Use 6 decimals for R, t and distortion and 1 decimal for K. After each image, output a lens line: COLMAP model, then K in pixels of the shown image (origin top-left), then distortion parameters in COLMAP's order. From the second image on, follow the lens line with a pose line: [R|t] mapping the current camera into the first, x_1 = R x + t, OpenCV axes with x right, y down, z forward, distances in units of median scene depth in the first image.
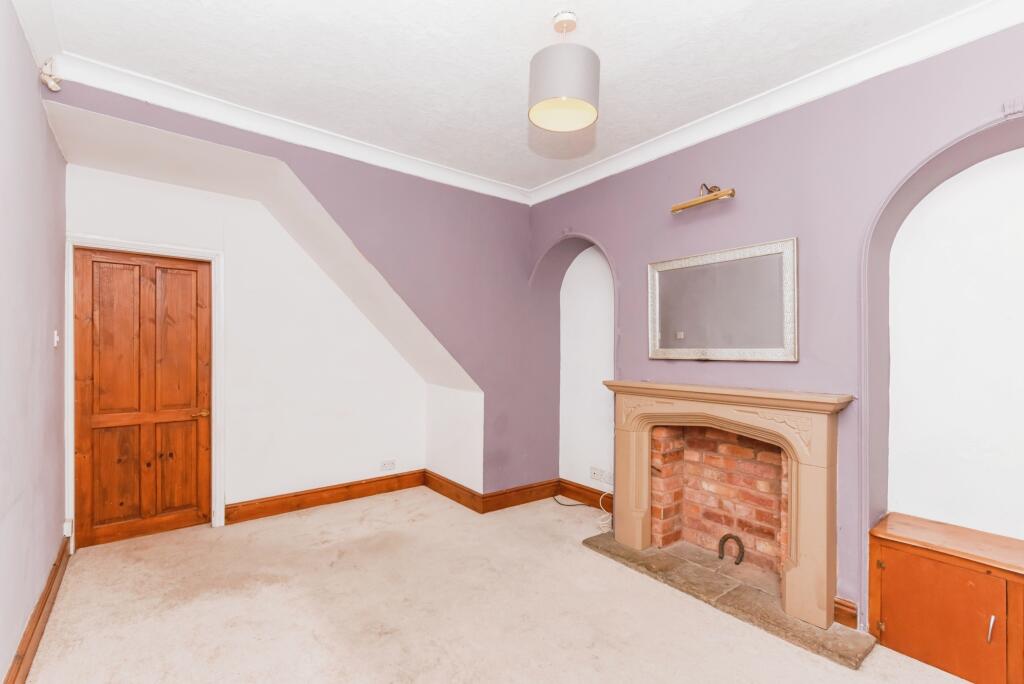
lens RADIAL K [[455.3, 0, 507.9], [0, 455.3, 346.8], [0, 0, 1]] dist [0.001070, 0.000330]
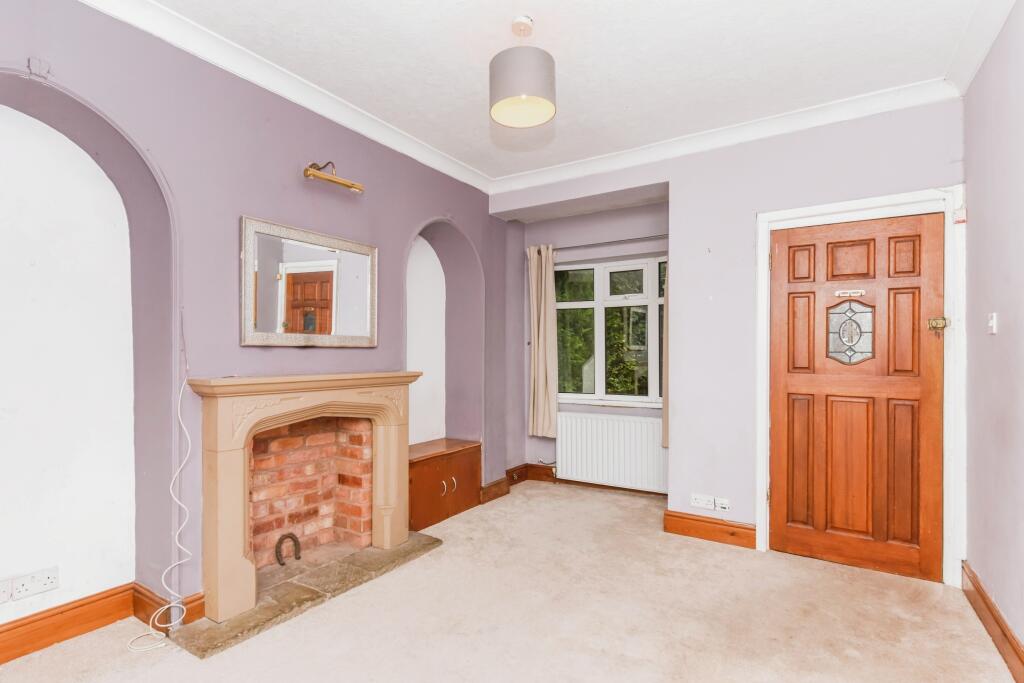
lens RADIAL K [[496.3, 0, 510.8], [0, 496.3, 345.2], [0, 0, 1]] dist [0.001888, -0.000127]
pose [[-0.317550, 0.003778, 0.948234, -0.611941], [-0.010328, 0.999919, -0.007443, 0.027983], [-0.948185, -0.012157, -0.317486, 0.880493]]
